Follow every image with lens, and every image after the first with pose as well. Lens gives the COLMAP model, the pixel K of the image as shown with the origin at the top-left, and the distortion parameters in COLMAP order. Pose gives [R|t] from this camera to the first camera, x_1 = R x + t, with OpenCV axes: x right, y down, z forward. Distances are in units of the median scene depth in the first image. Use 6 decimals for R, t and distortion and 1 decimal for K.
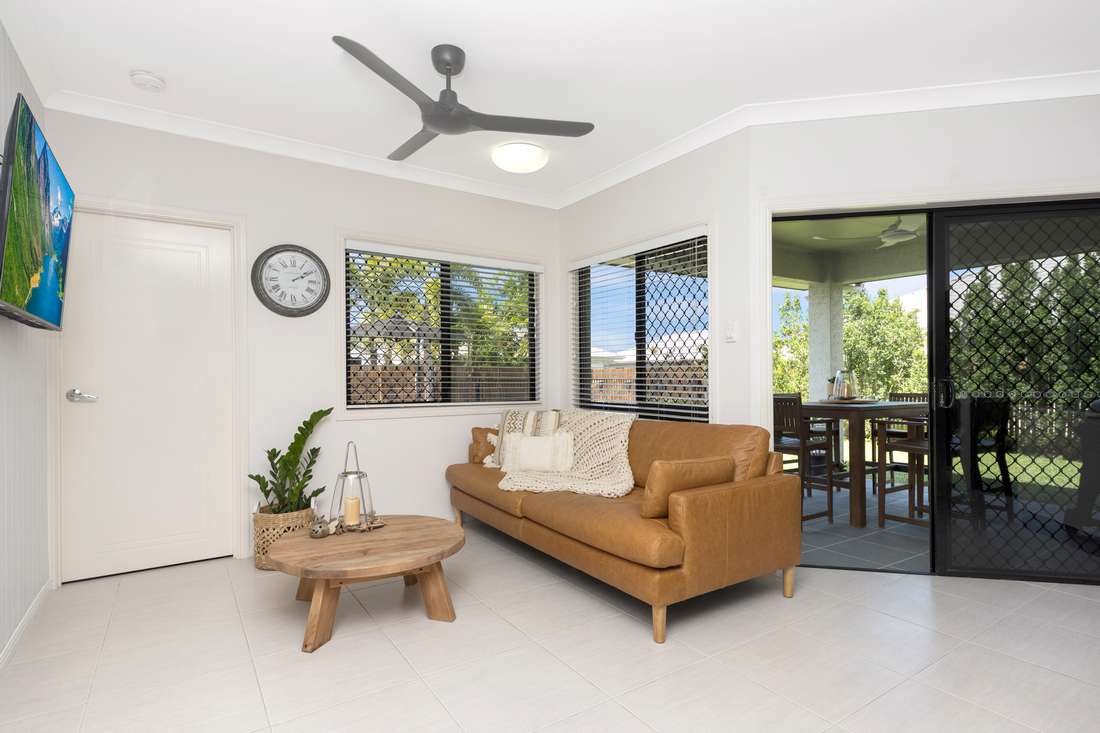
lens RADIAL K [[554.8, 0, 547.2], [0, 554.8, 371.6], [0, 0, 1]] dist [0.001045, -0.000004]
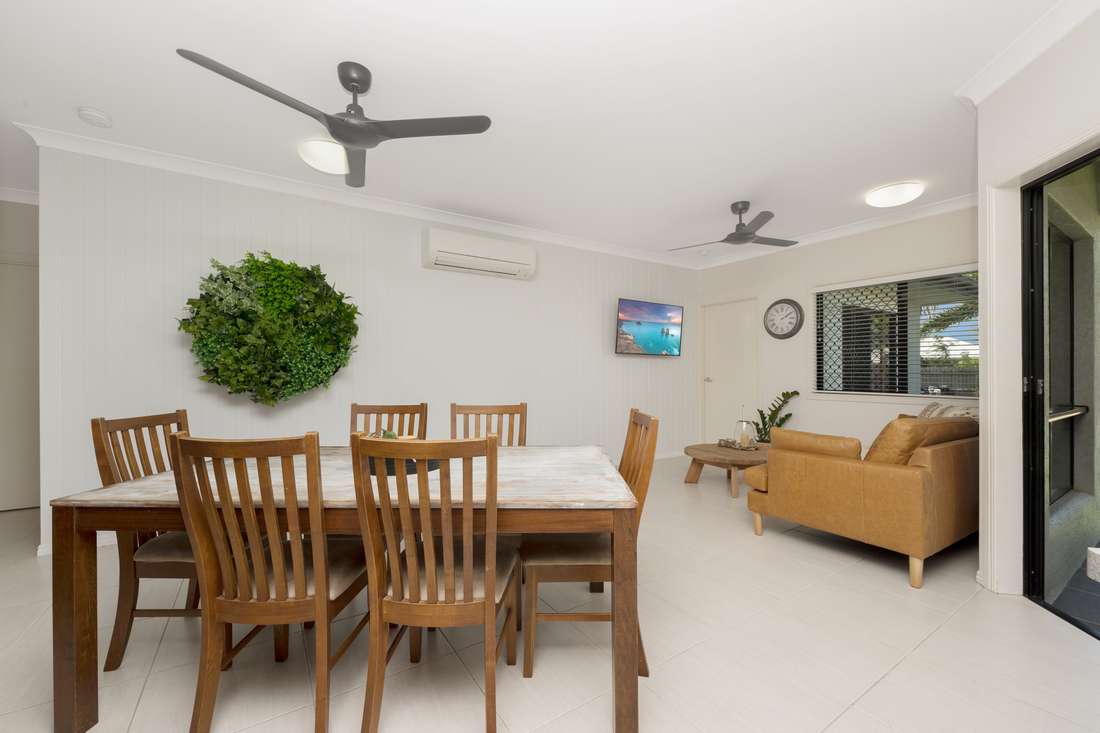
lens RADIAL K [[458.4, 0, 549.5], [0, 458.4, 370.4], [0, 0, 1]] dist [0.000459, 0.000020]
pose [[0.000487, -0.001109, -0.999999, 1.023945], [0.006820, 0.999976, -0.001106, -0.001067], [0.999977, -0.006819, 0.000495, 0.239339]]
